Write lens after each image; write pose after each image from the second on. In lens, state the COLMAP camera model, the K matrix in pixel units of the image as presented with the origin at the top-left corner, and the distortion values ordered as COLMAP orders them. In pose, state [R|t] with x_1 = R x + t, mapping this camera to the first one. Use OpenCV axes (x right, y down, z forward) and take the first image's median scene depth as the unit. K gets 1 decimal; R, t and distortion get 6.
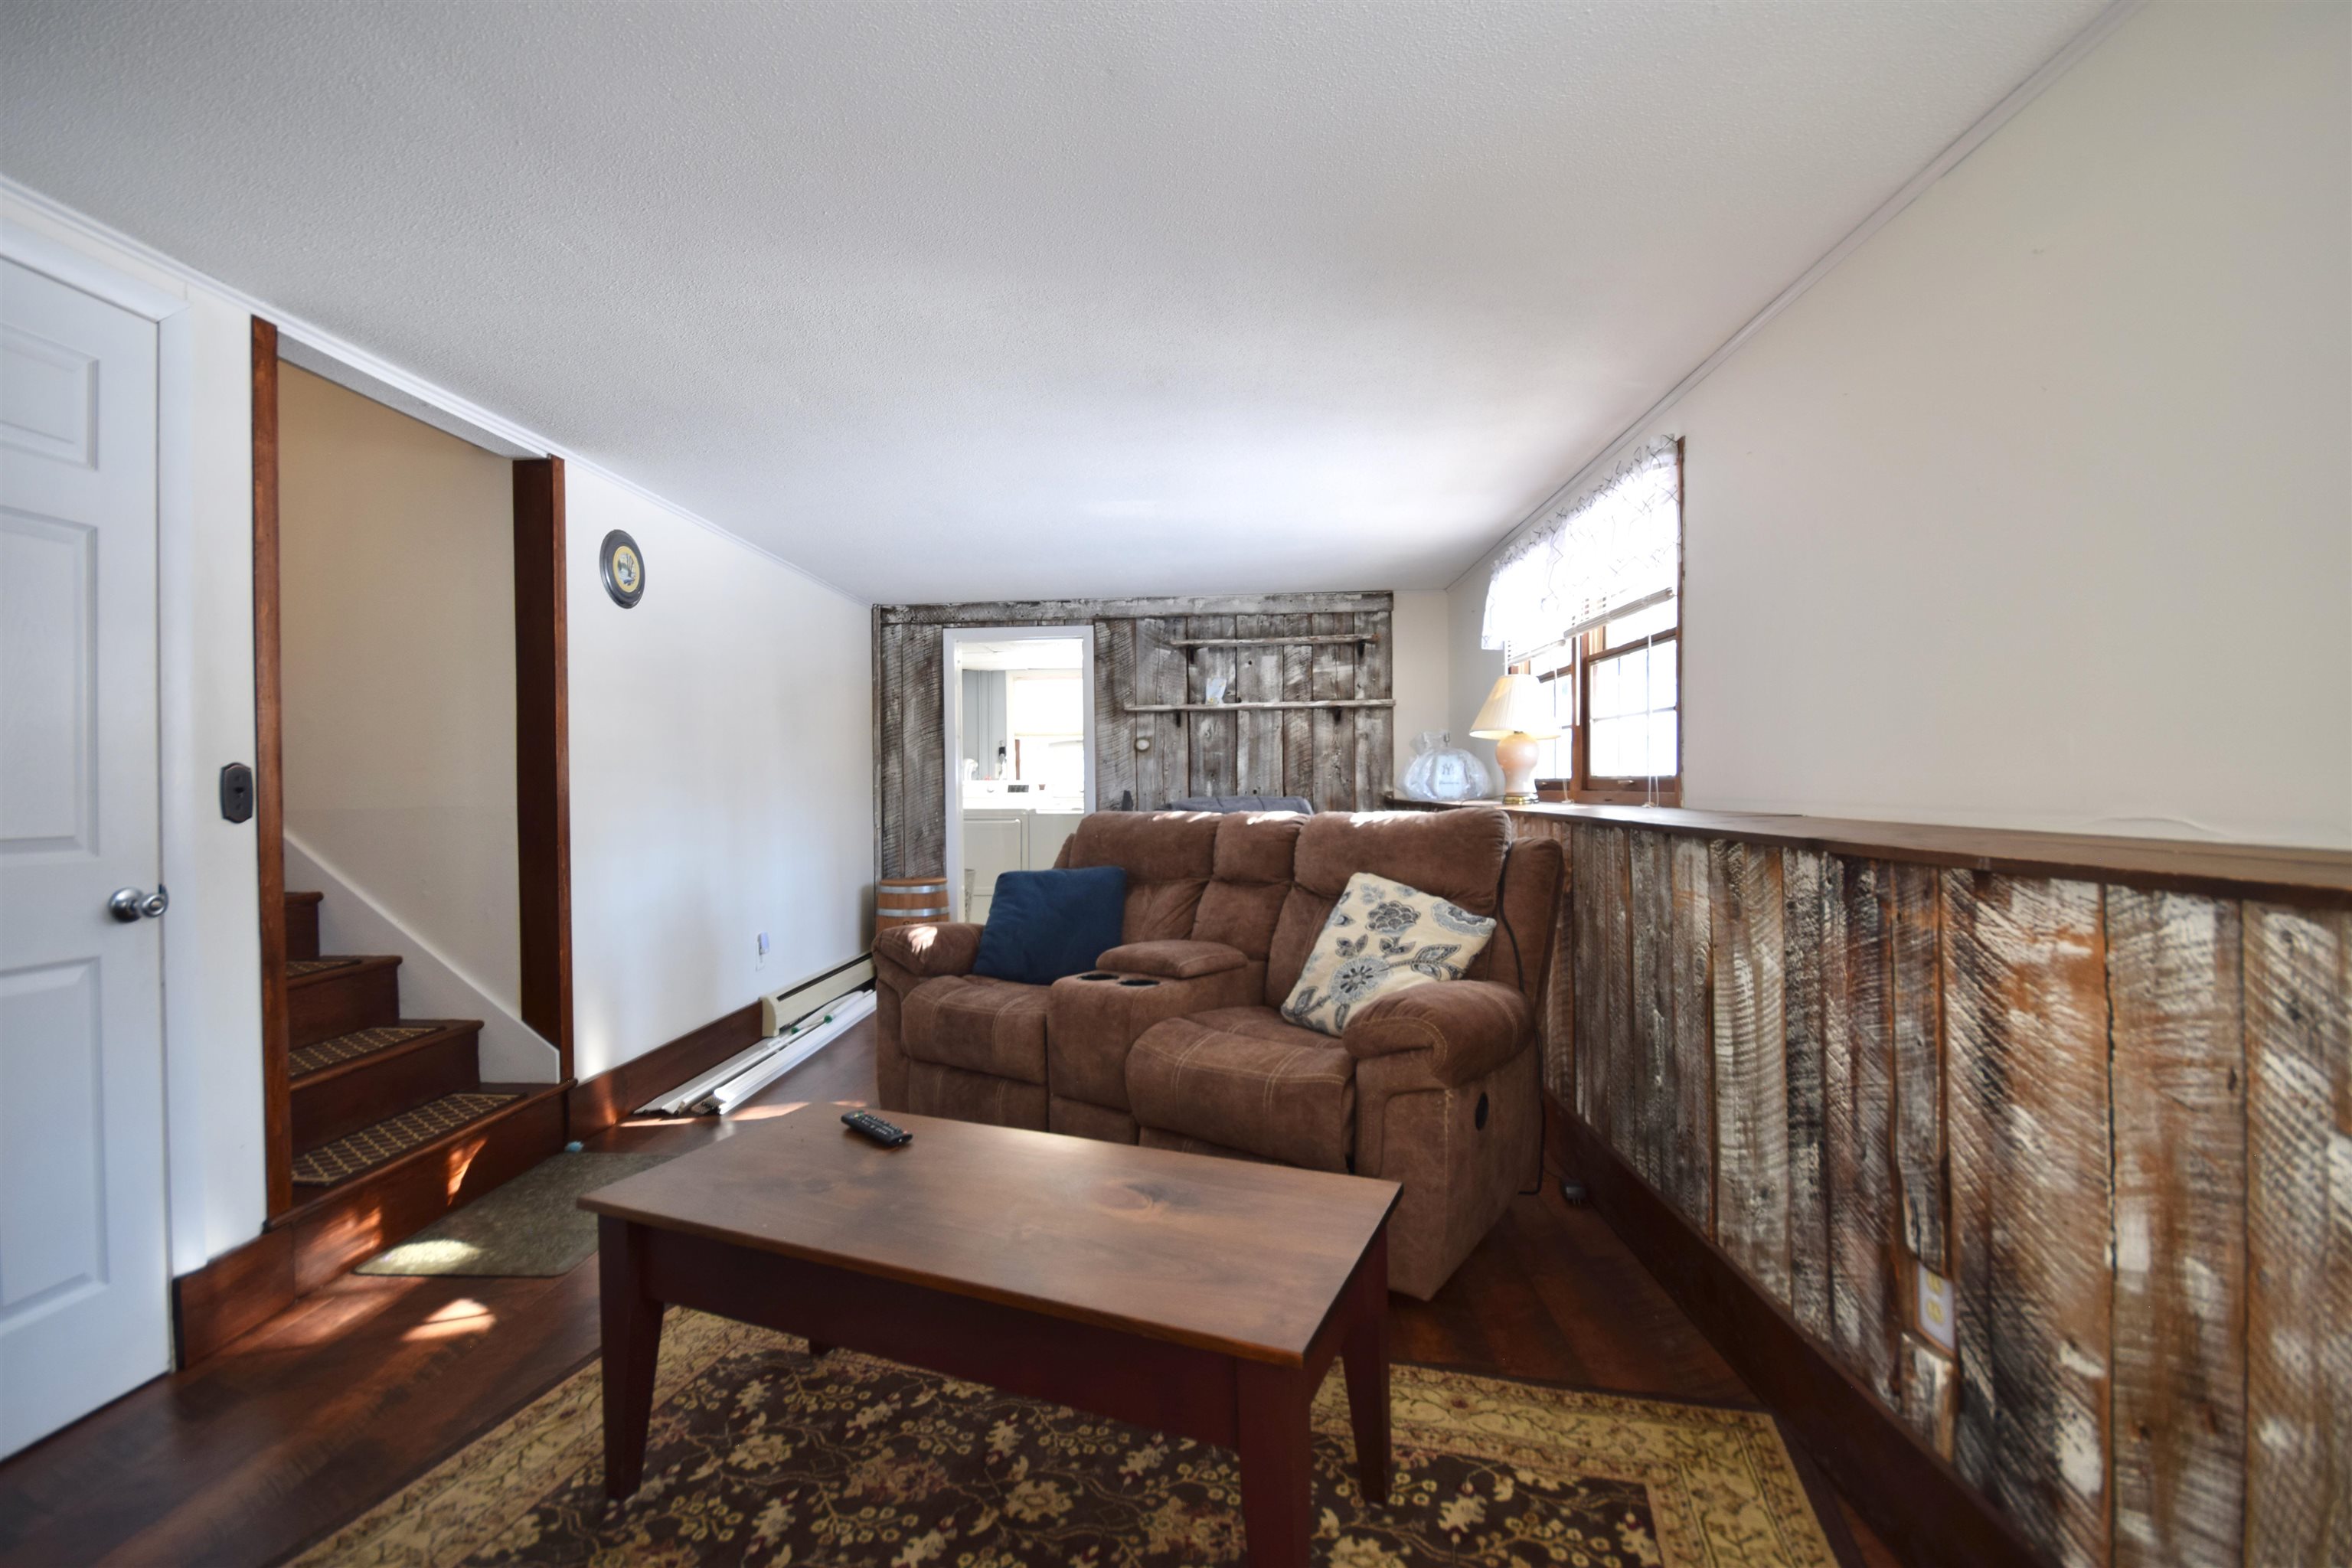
lens RADIAL K [[1040.9, 0, 1175.1], [0, 1040.9, 779.4], [0, 0, 1]] dist [0.007503, -0.005839]
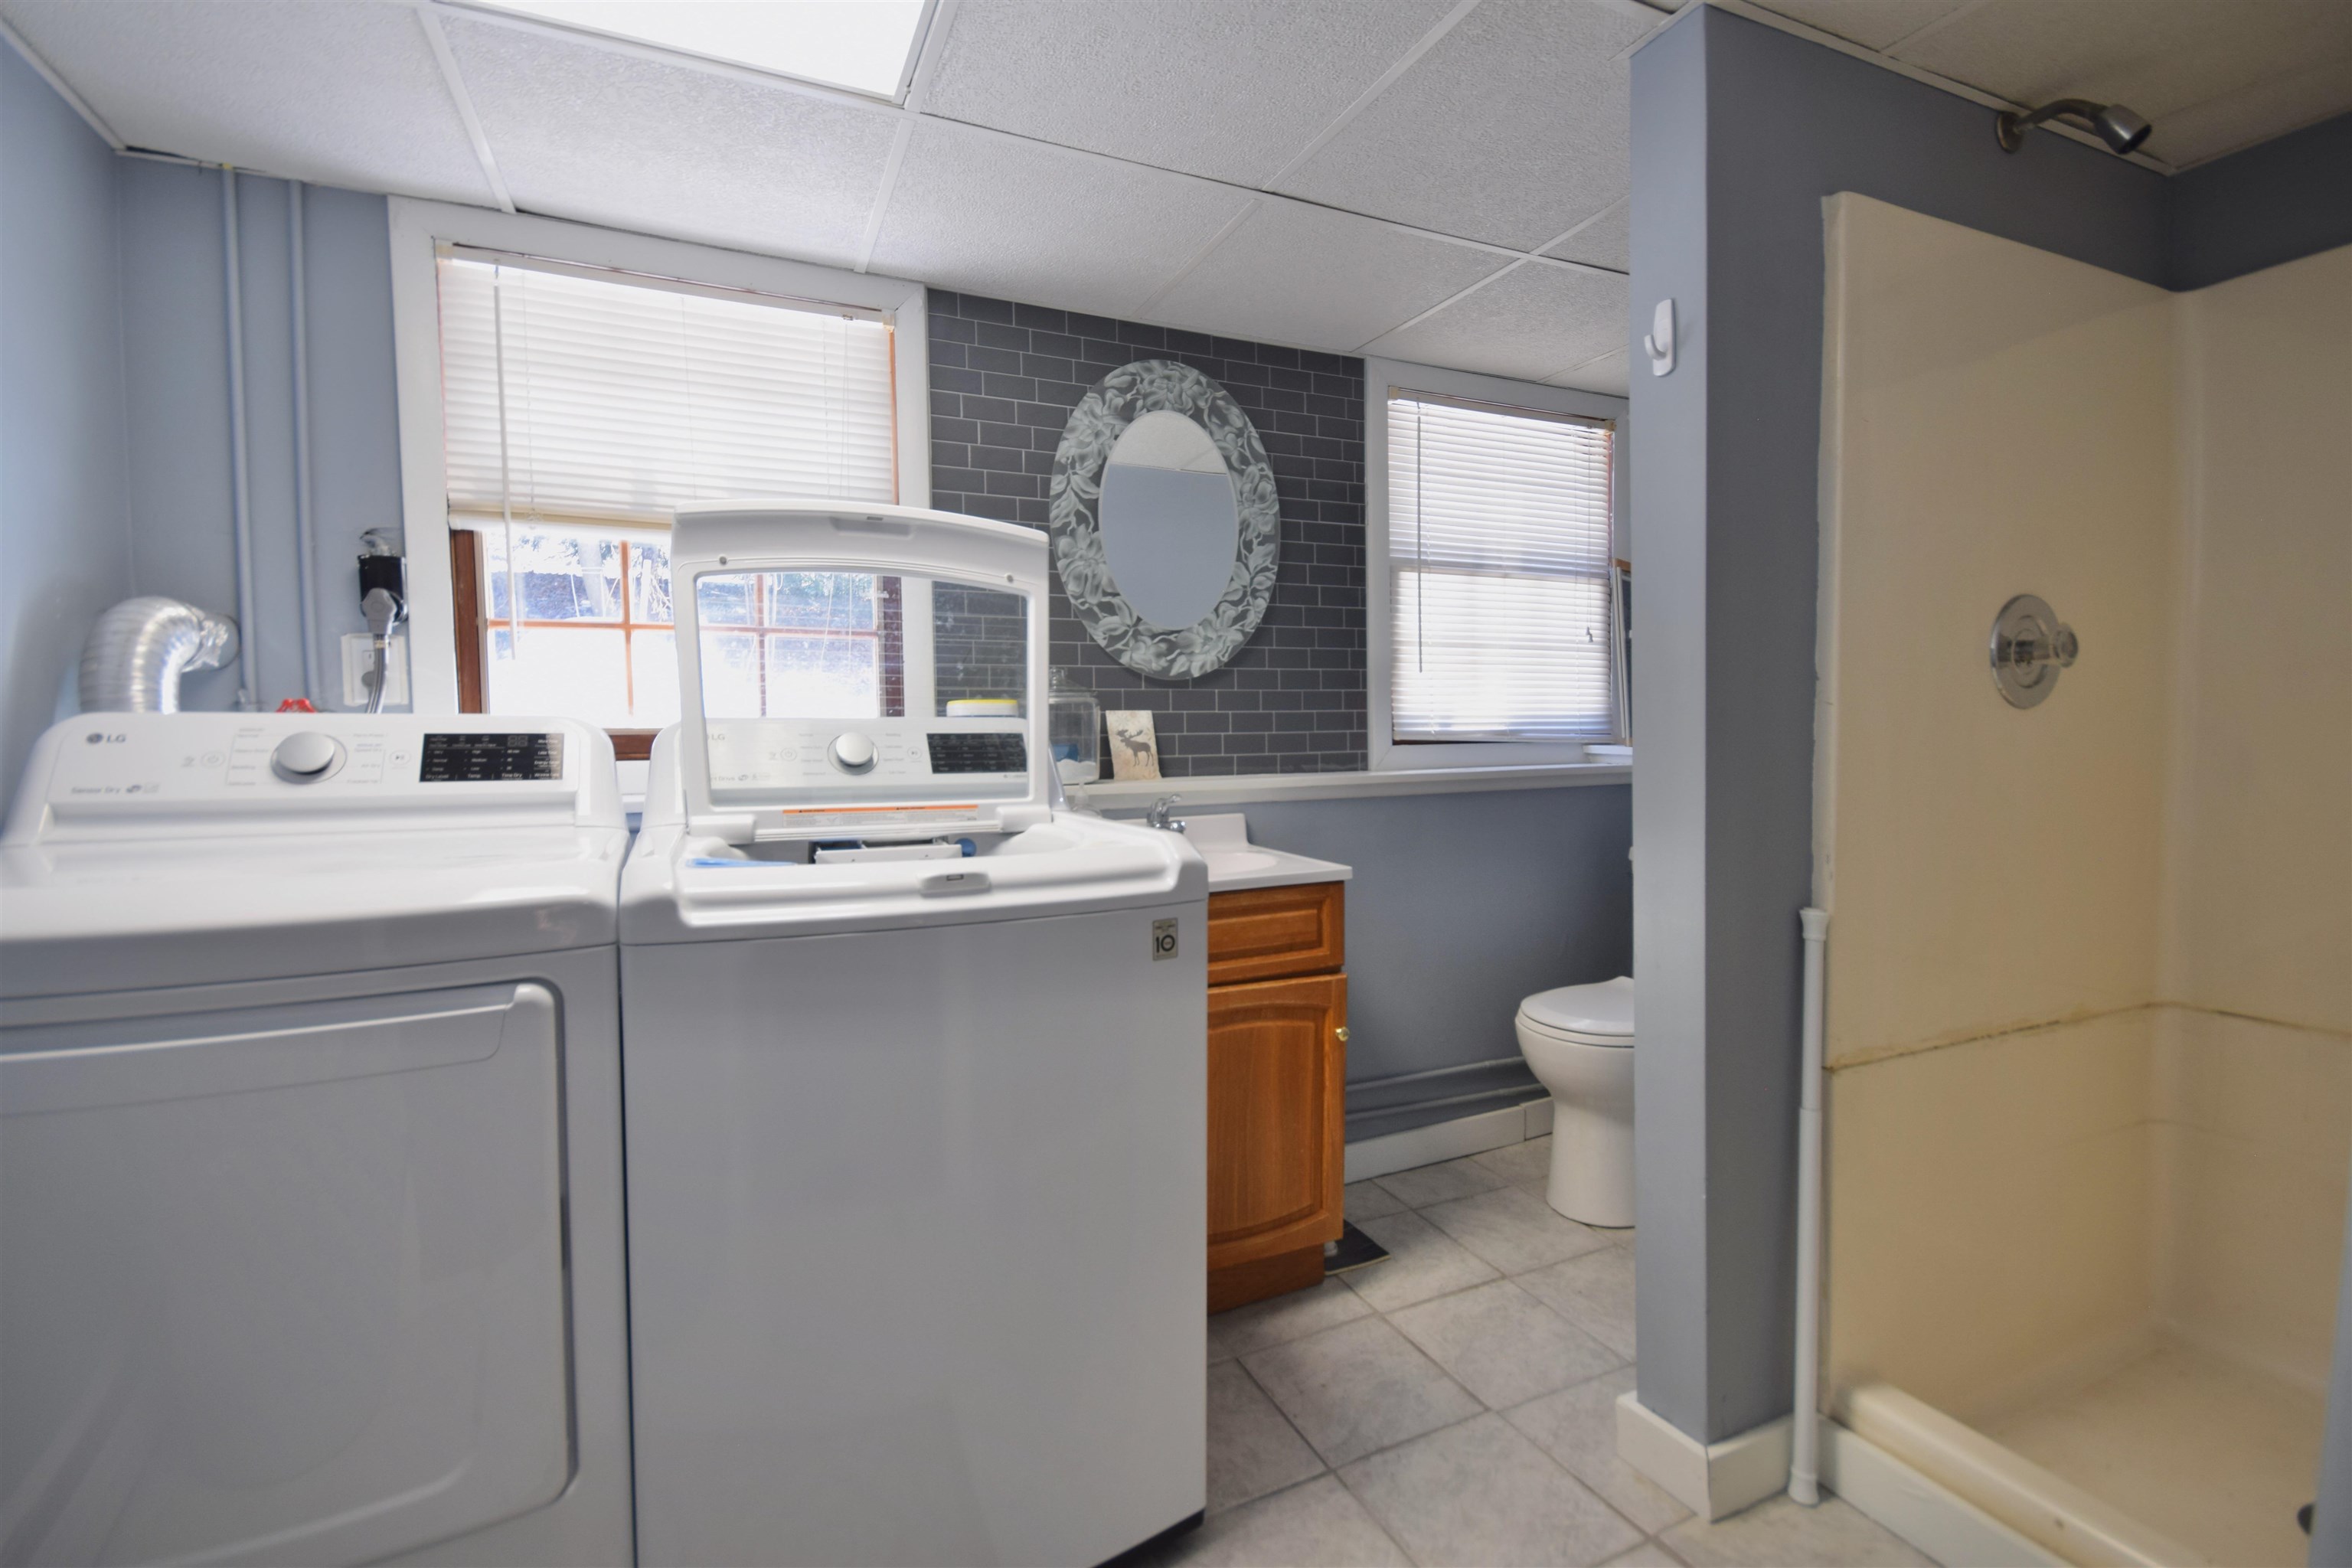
lens RADIAL K [[1040.9, 0, 1175.1], [0, 1040.9, 779.4], [0, 0, 1]] dist [0.007503, -0.005839]
pose [[0.896489, -0.012130, 0.442899, -0.121370], [-0.003364, 0.999410, 0.034179, 0.006370], [-0.443053, -0.032131, 0.895920, 0.773167]]
